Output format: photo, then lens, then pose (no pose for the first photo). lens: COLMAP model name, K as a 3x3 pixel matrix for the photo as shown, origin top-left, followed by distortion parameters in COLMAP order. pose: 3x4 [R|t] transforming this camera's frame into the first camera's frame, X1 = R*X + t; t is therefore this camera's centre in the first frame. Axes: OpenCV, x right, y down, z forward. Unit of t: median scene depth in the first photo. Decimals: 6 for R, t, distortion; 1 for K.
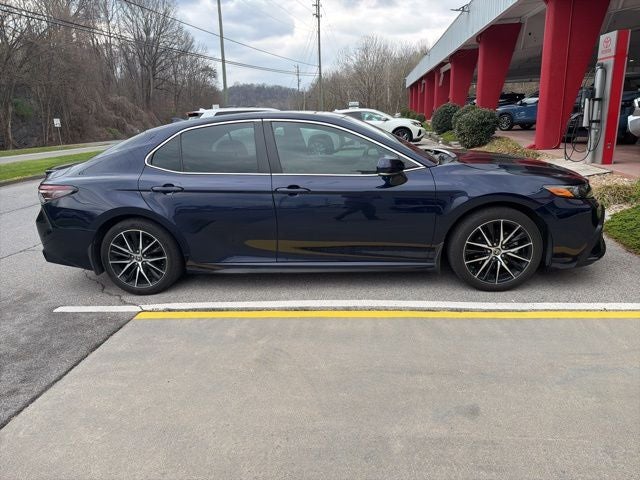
lens RADIAL K [[450.1, 0, 318.0], [0, 450.1, 239.2], [0, 0, 1]] dist [0.035621, -0.049318]
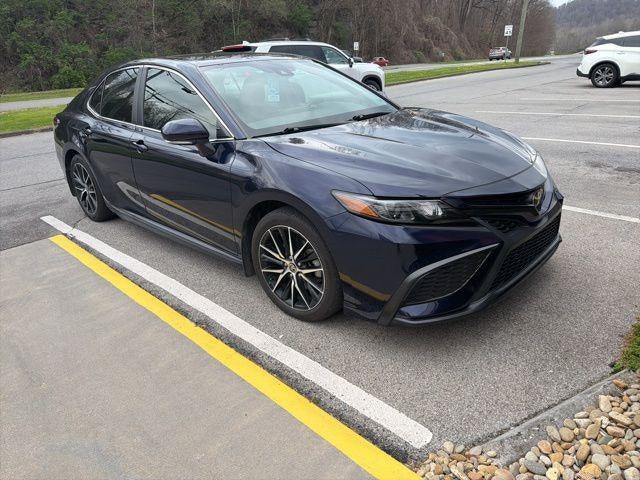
lens RADIAL K [[450.1, 0, 320.4], [0, 450.1, 243.7], [0, 0, 1]] dist [0.035621, -0.049318]
pose [[0.800308, 0.244344, -0.547543, 0.765065], [-0.152494, 0.966116, 0.208244, -0.157346], [0.579873, -0.083163, 0.810451, 0.406597]]
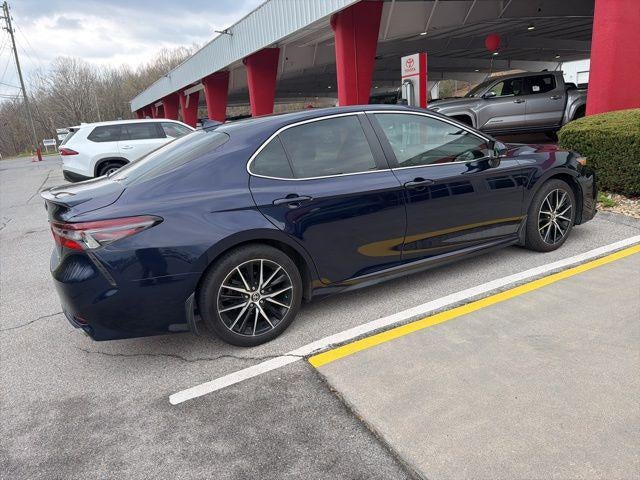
lens RADIAL K [[450.1, 0, 317.5], [0, 450.1, 237.6], [0, 0, 1]] dist [0.035621, -0.049318]
pose [[0.825750, -0.163201, 0.539910, -0.716622], [0.192241, 0.981344, 0.002618, -0.038086], [-0.530265, 0.101631, 0.841719, 0.307287]]
